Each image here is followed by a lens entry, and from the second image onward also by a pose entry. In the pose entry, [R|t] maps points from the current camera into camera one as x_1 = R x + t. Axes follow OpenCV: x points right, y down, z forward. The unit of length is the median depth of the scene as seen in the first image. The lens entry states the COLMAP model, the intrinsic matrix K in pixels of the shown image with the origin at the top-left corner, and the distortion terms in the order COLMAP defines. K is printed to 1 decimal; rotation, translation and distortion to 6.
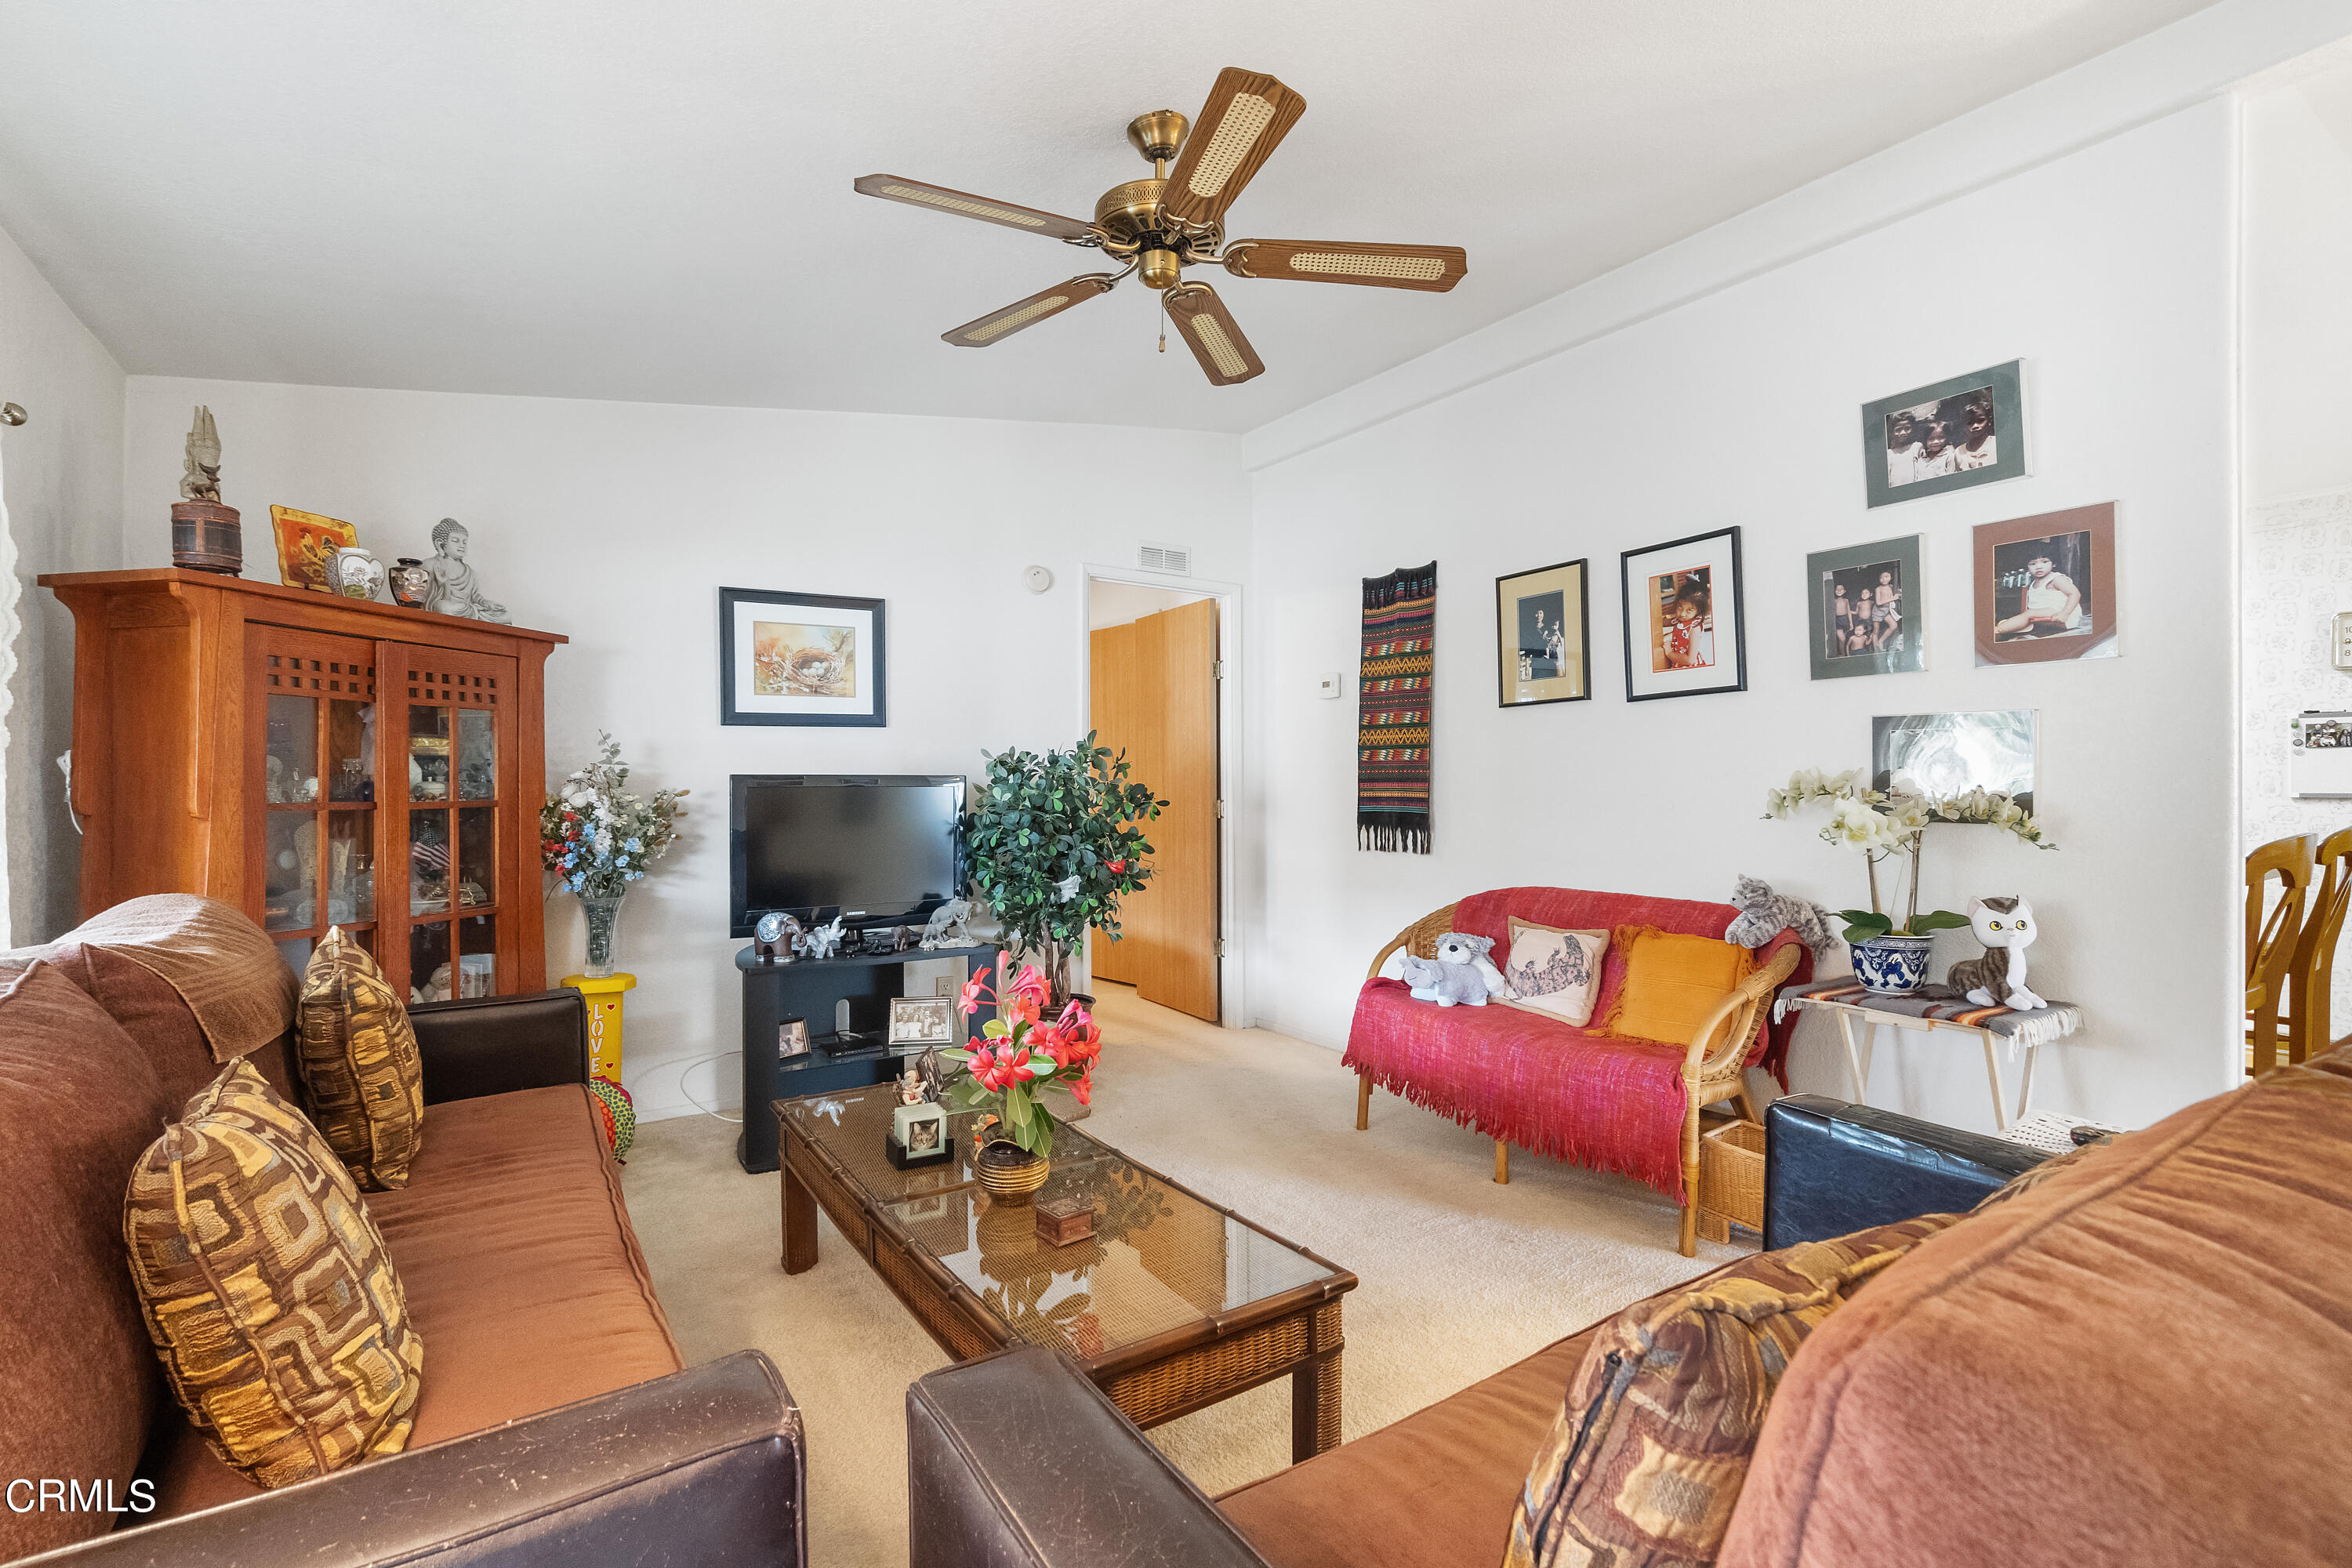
lens RADIAL K [[1068.5, 0, 1221.5], [0, 1068.5, 776.4], [0, 0, 1]] dist [-0.009265, 0.003717]
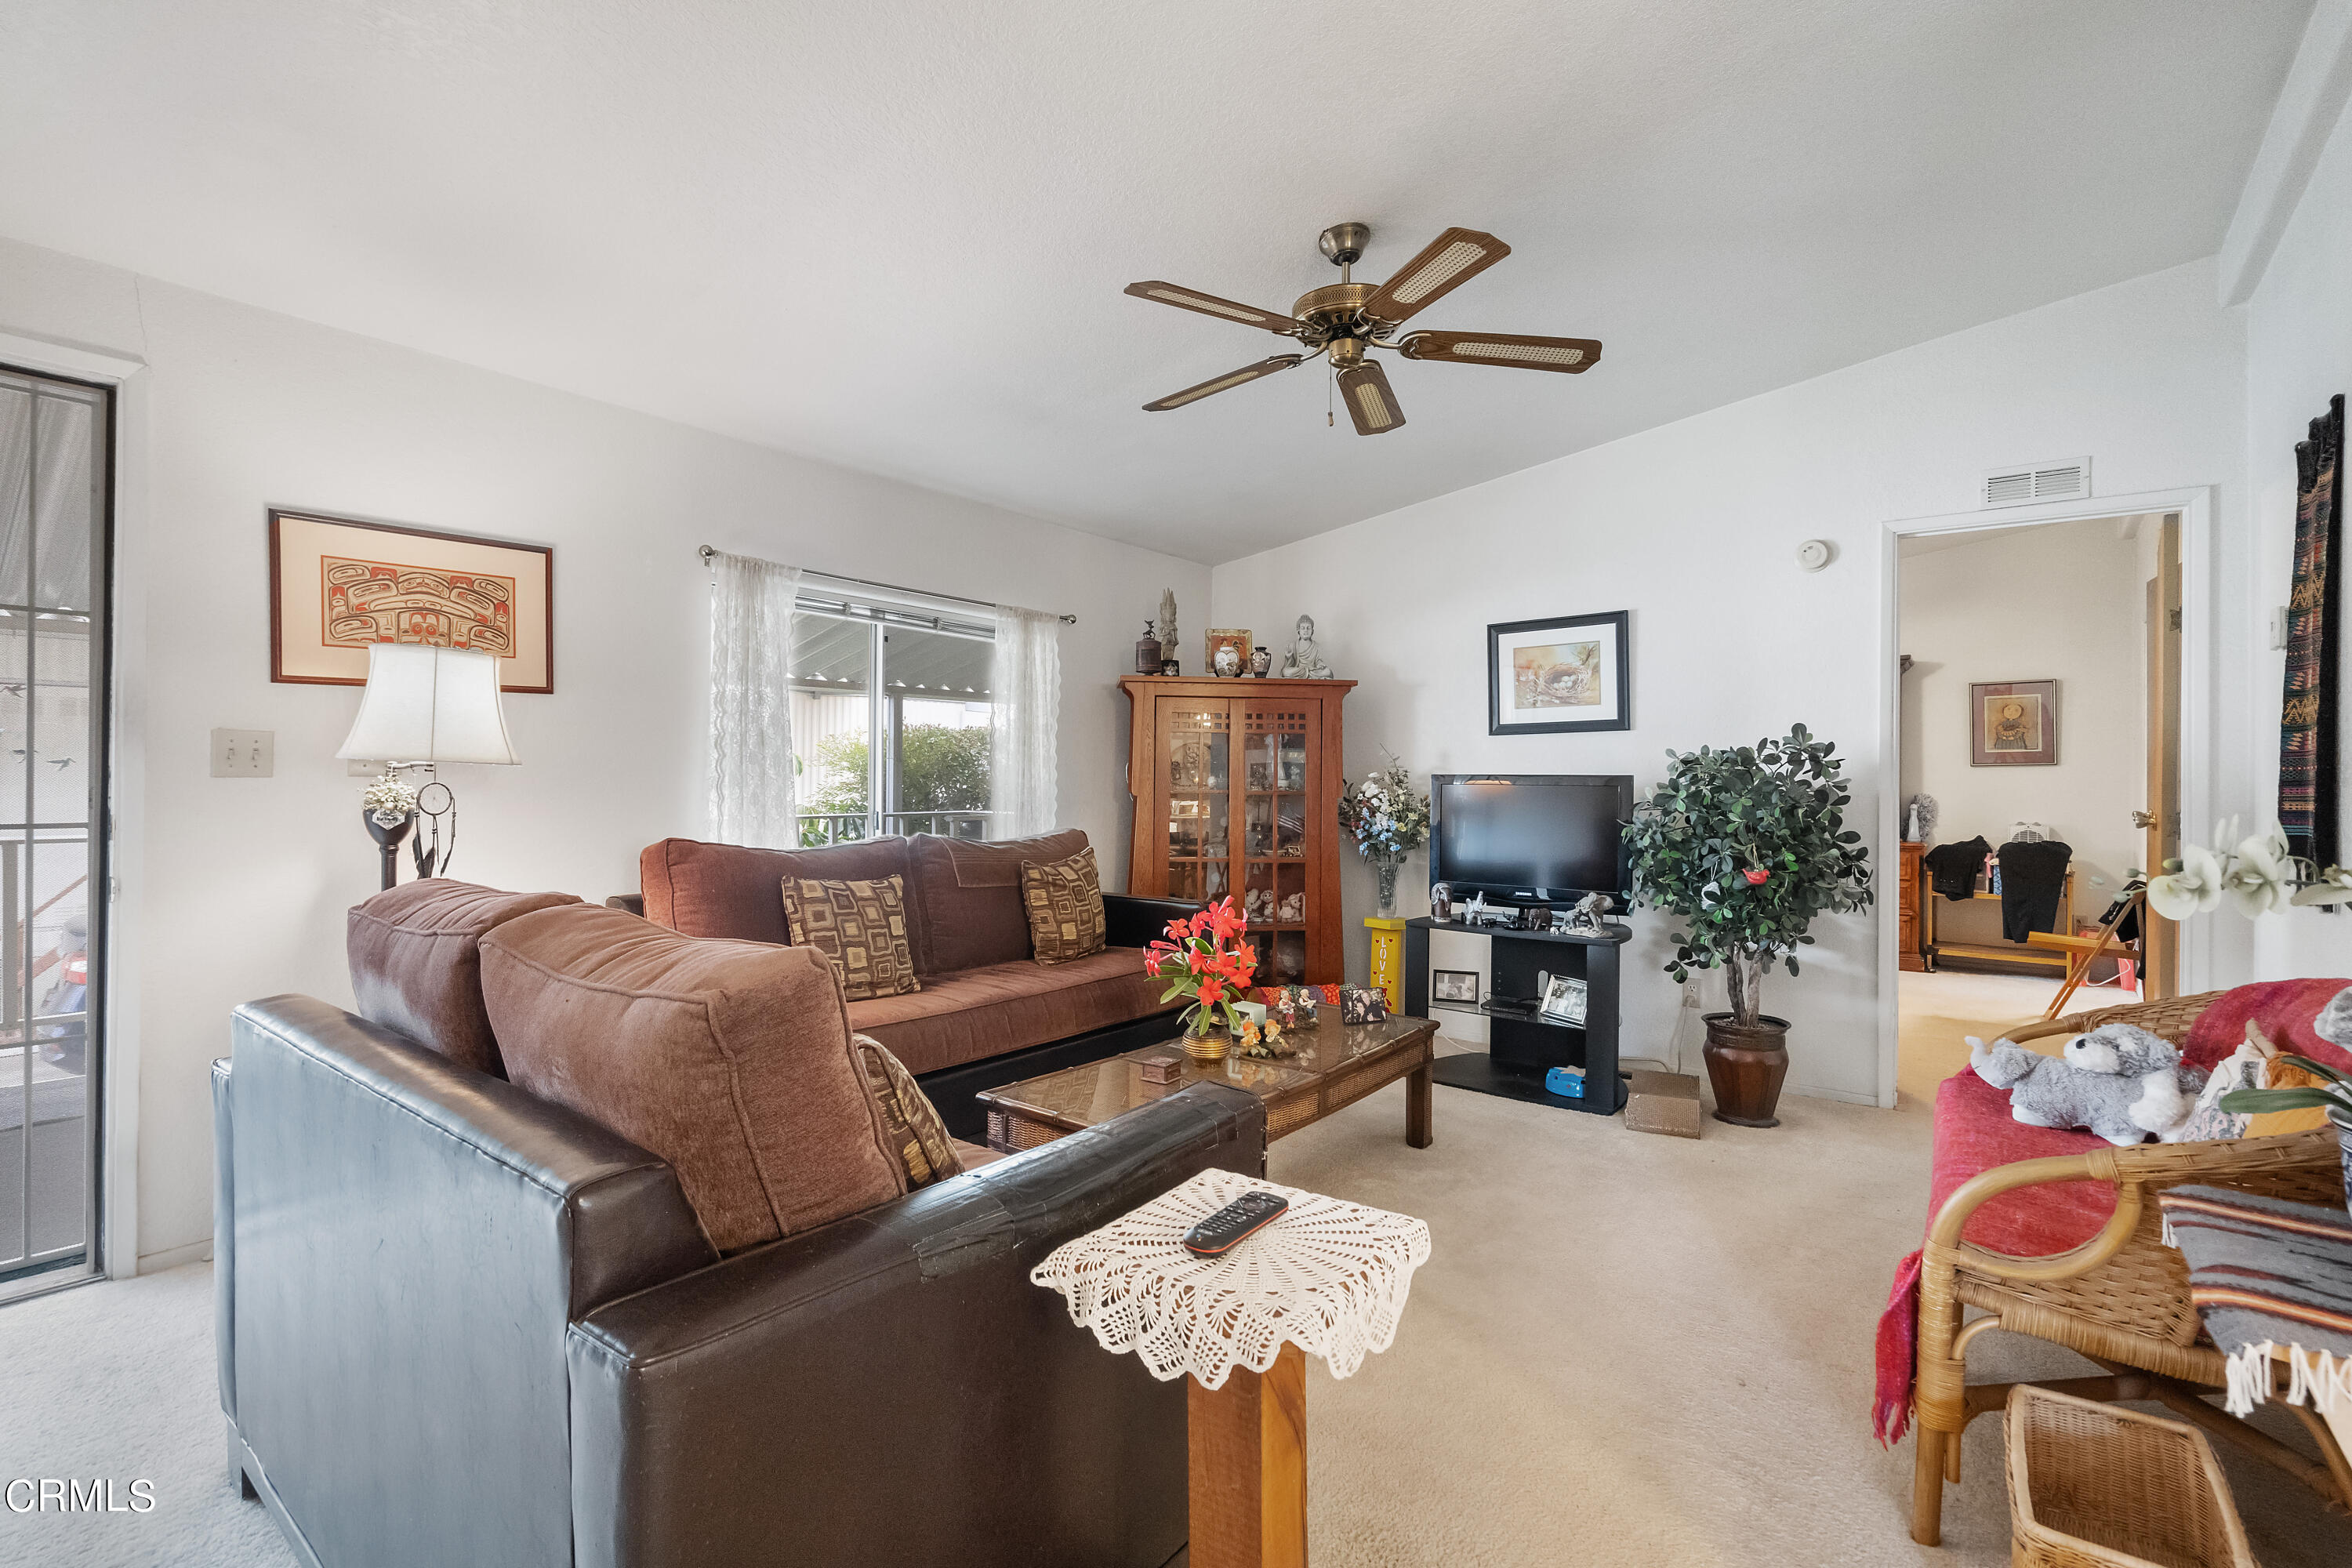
lens RADIAL K [[1068.5, 0, 1170.4], [0, 1068.5, 784.2], [0, 0, 1]] dist [-0.009265, 0.003717]
pose [[0.292091, 0.008902, -0.956349, 0.614542], [-0.002122, 0.999960, 0.008660, -0.000427], [0.956388, -0.000500, 0.292098, 0.271060]]
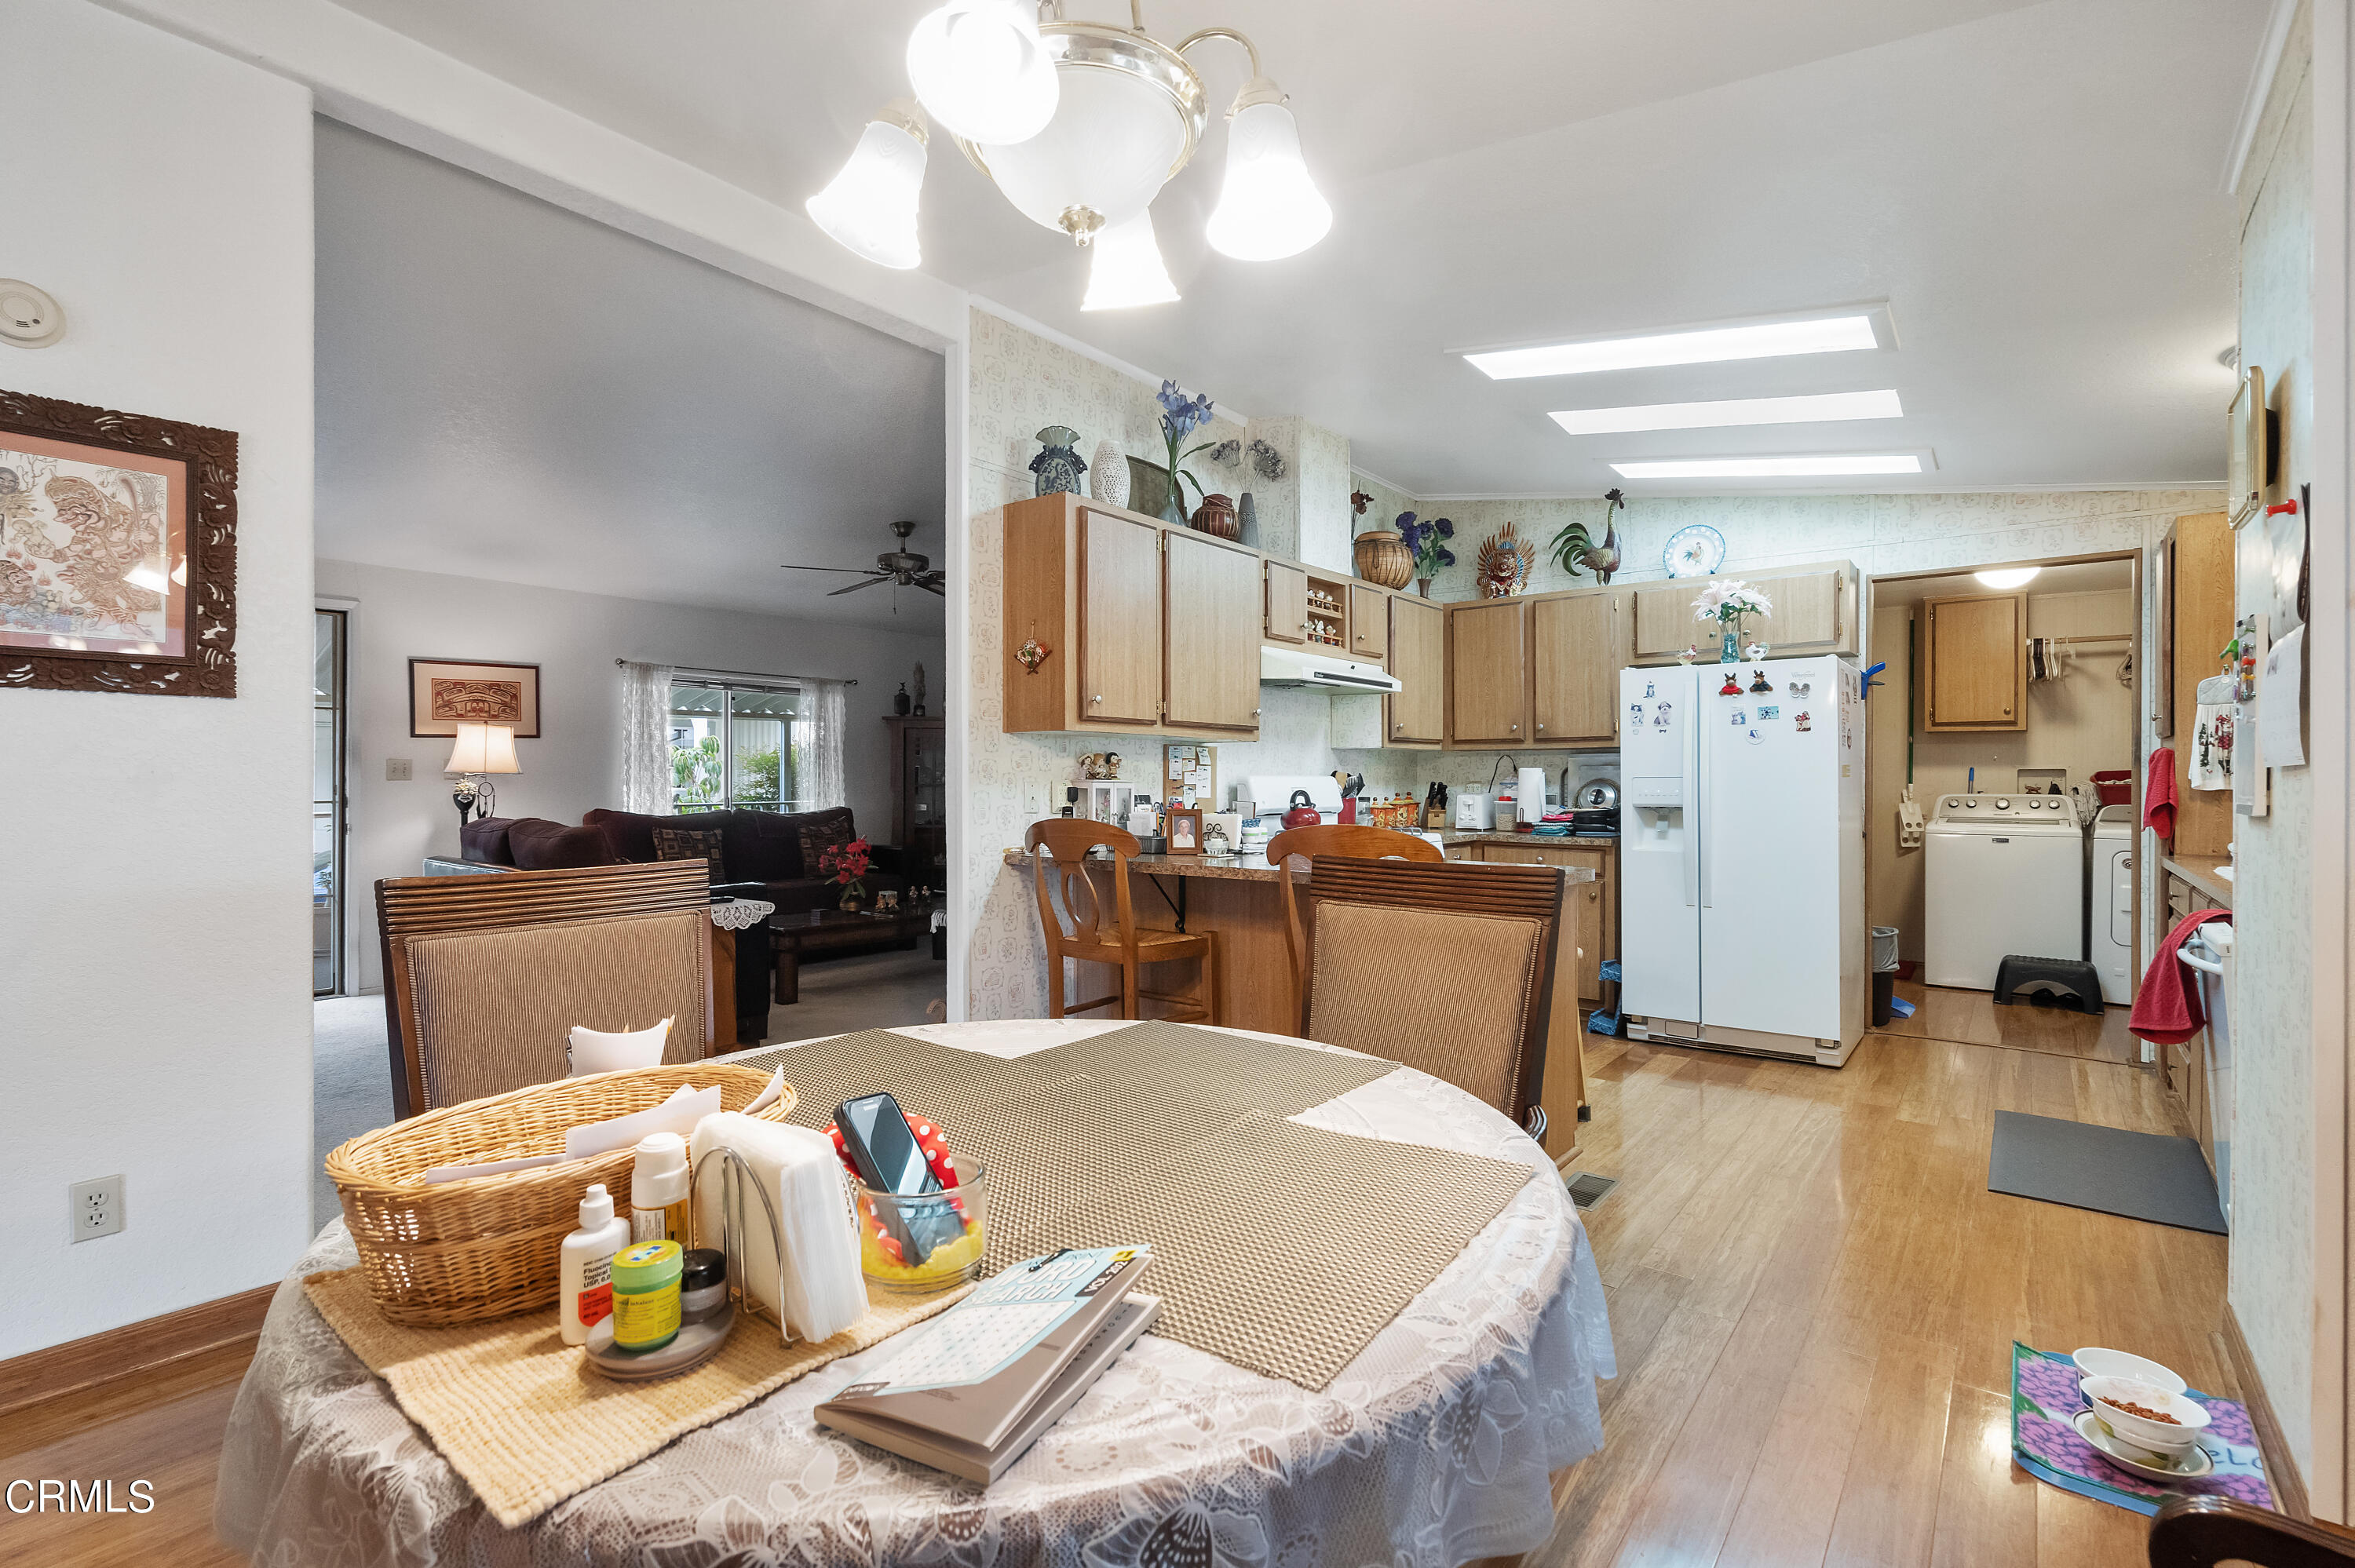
lens RADIAL K [[1069.7, 0, 1179.5], [0, 1069.7, 780.8], [0, 0, 1]] dist [-0.009265, 0.003717]
pose [[0.282107, 0.013697, -0.959285, 1.511813], [0.001468, 0.999891, 0.014708, -0.016600], [0.959382, -0.005557, 0.282056, 0.527069]]
